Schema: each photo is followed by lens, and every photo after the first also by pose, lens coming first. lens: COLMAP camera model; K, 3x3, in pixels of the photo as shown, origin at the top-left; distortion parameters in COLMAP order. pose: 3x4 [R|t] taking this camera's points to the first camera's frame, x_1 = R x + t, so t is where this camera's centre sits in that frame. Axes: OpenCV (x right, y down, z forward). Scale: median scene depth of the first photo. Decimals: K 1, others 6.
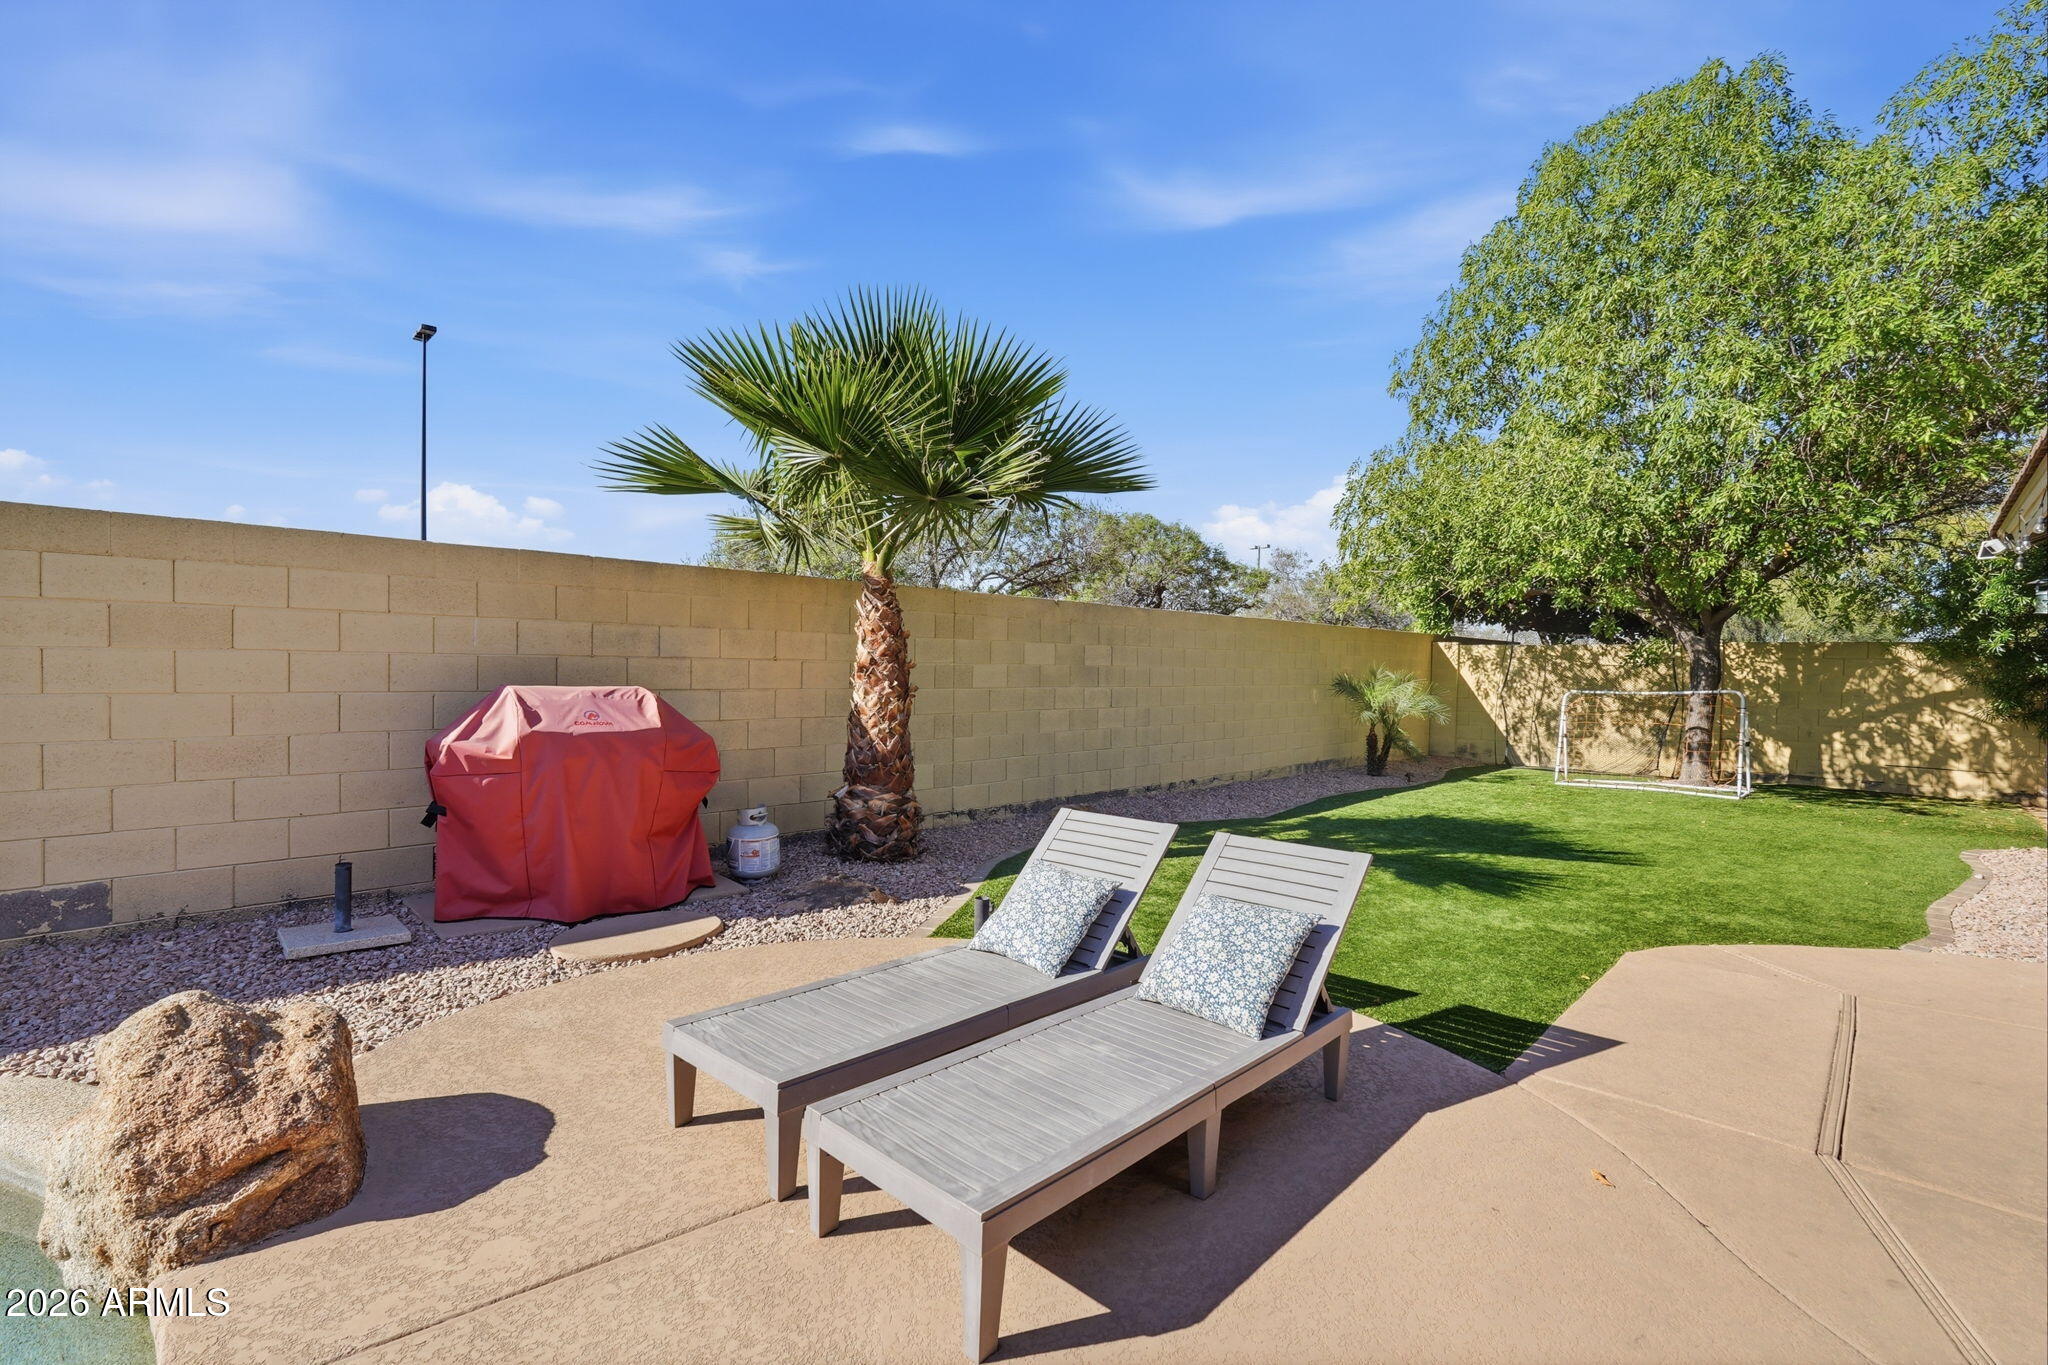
lens RADIAL K [[907.7, 0, 1025.1], [0, 907.7, 676.8], [0, 0, 1]] dist [-0.007611, -0.000154]
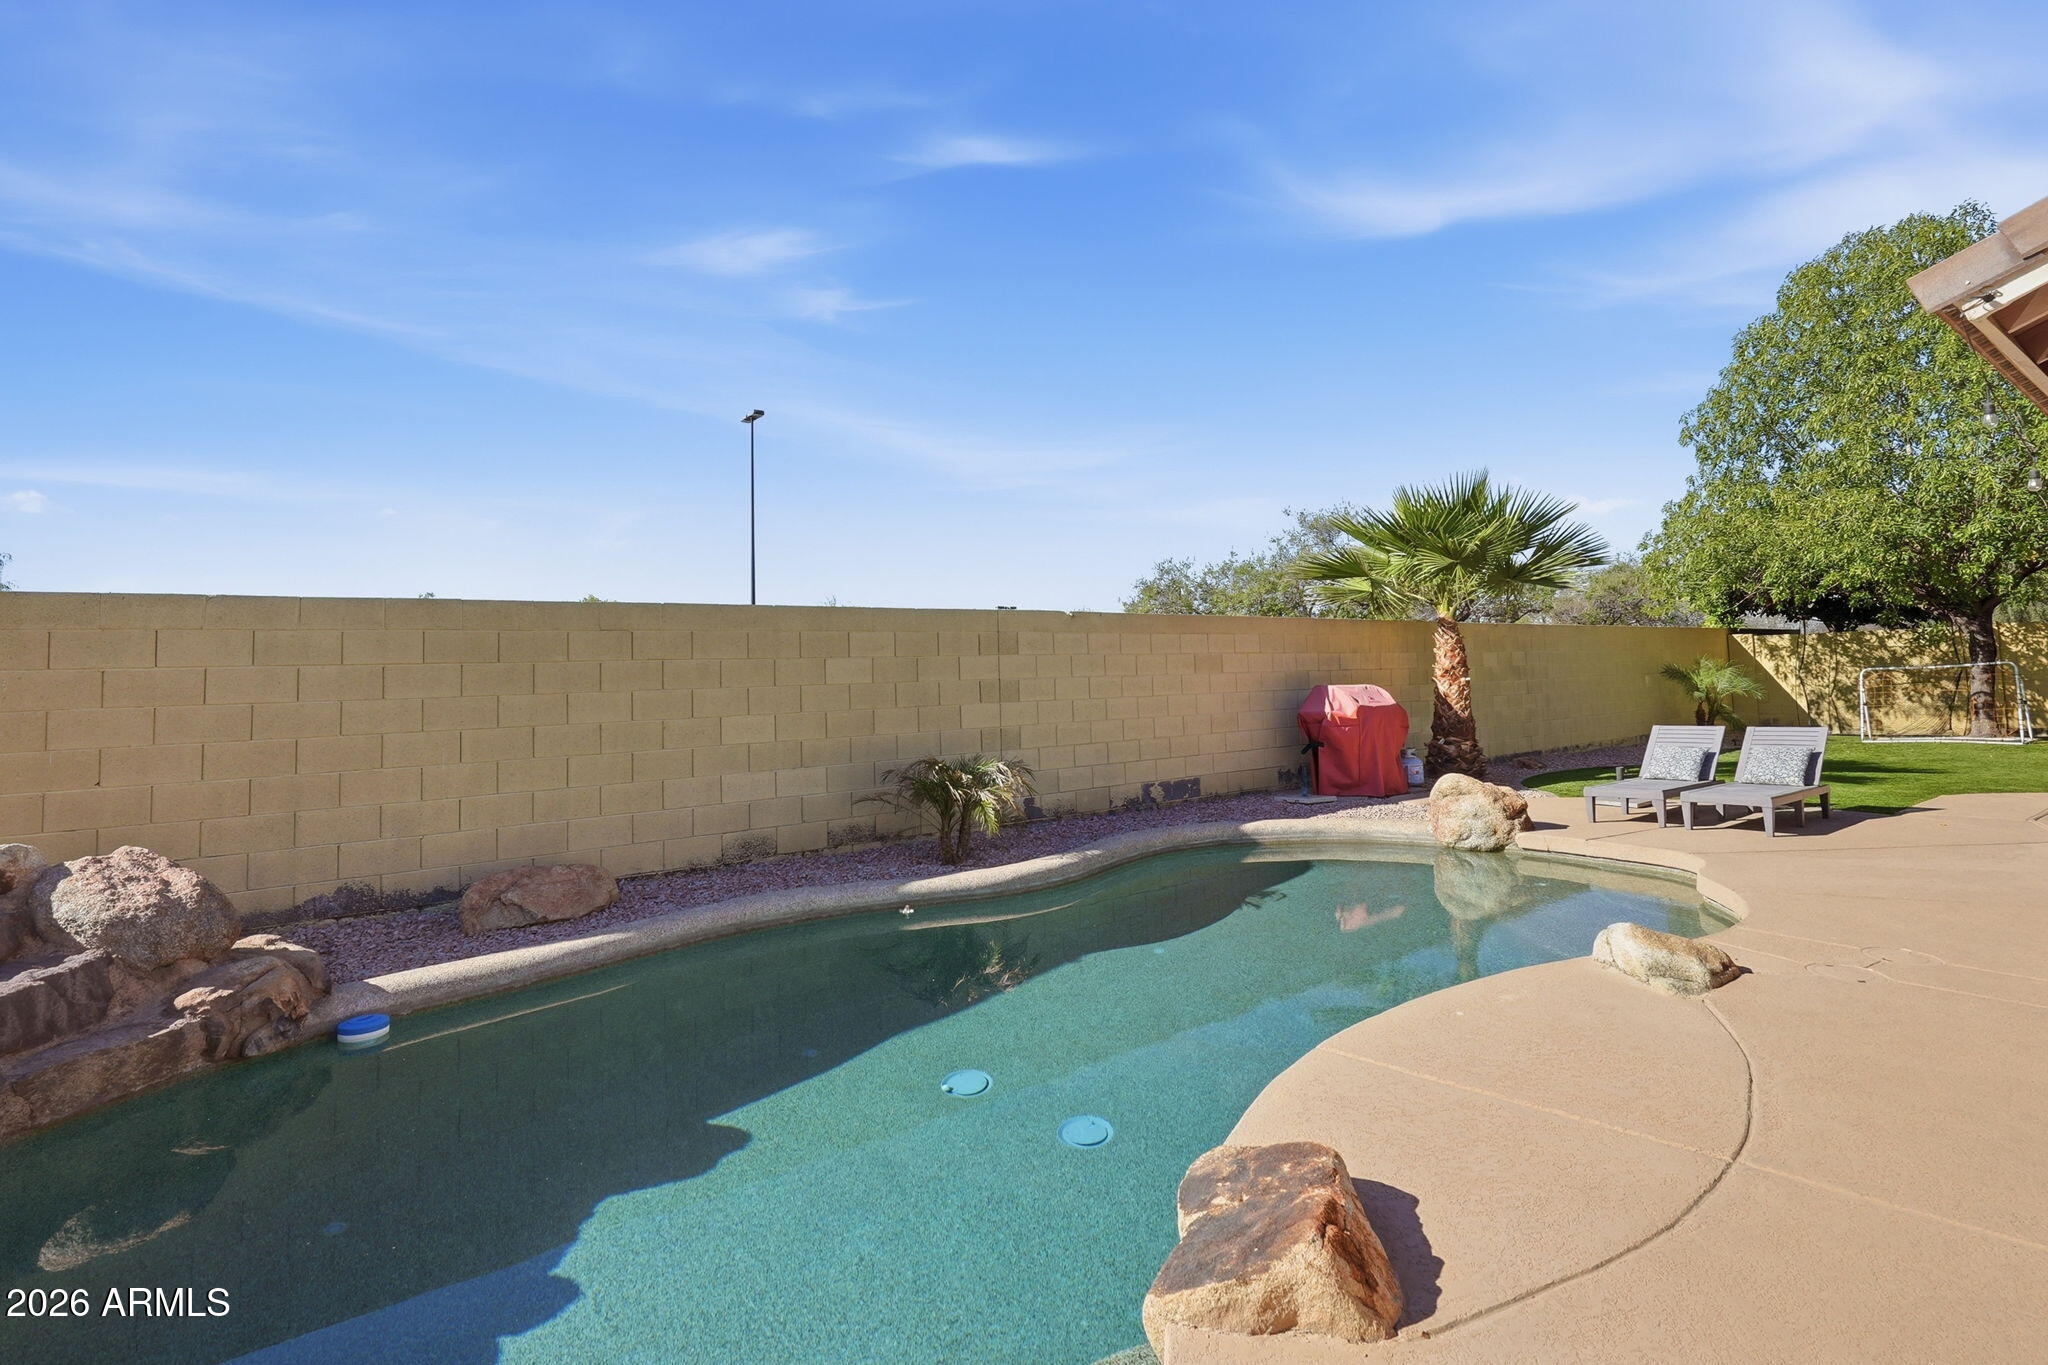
lens RADIAL K [[991.1, 0, 1031.4], [0, 991.1, 602.6], [0, 0, 1]] dist [-0.004051, -0.001126]
pose [[0.989904, -0.059334, -0.128720, -0.351775], [0.046929, 0.994143, -0.097355, 0.003837], [0.133743, 0.090331, 0.986891, -0.502241]]
